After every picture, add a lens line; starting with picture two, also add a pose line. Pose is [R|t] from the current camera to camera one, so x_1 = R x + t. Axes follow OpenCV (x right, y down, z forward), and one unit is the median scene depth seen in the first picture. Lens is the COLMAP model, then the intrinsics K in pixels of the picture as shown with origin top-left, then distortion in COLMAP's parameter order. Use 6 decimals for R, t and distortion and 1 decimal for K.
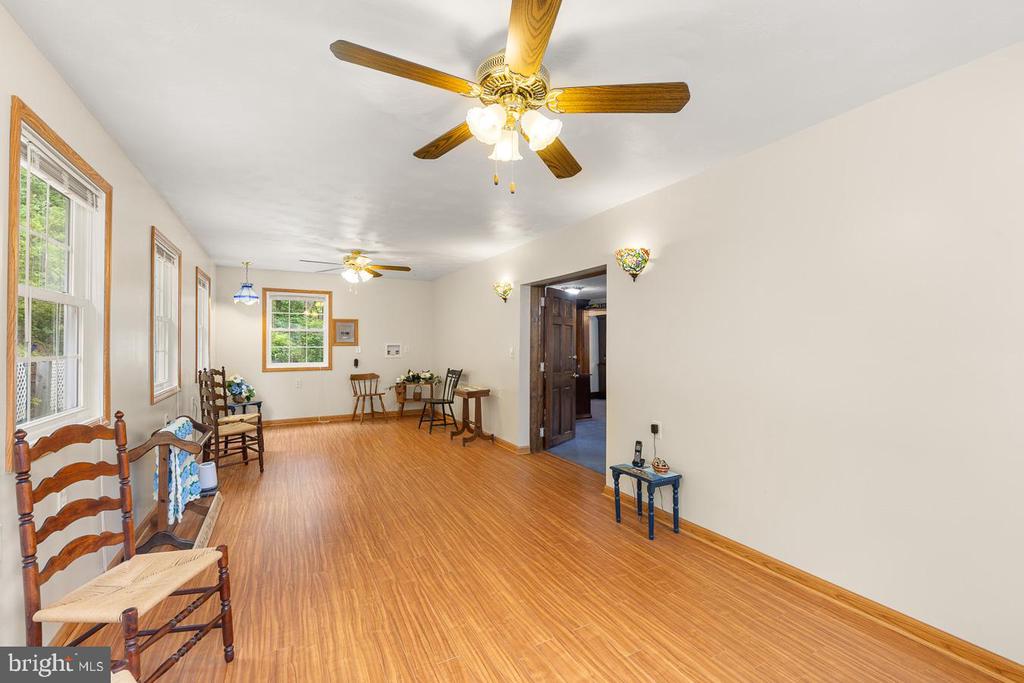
lens RADIAL K [[428.7, 0, 512.0], [0, 428.7, 341.5], [0, 0, 1]] dist [0.001918, -0.007060]
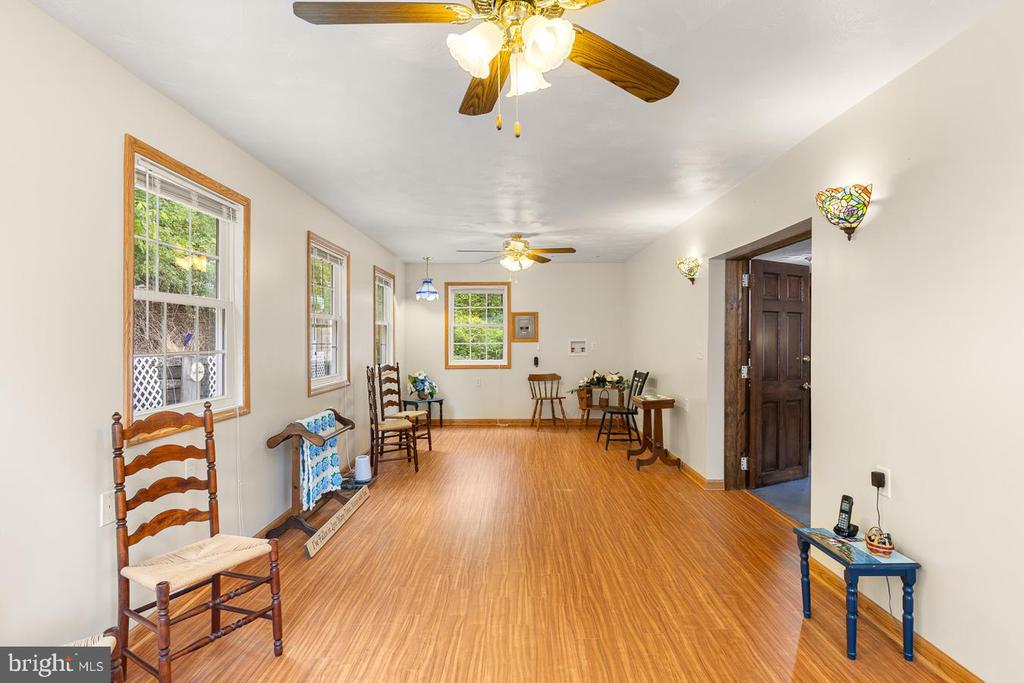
lens RADIAL K [[509.7, 0, 512.0], [0, 509.7, 341.5], [0, 0, 1]] dist [-0.003796, -0.001633]
pose [[0.877849, 0.000141, -0.478937, 0.201619], [0.004487, 0.999954, 0.008517, -0.000430], [0.478916, -0.009626, 0.877808, 0.109463]]
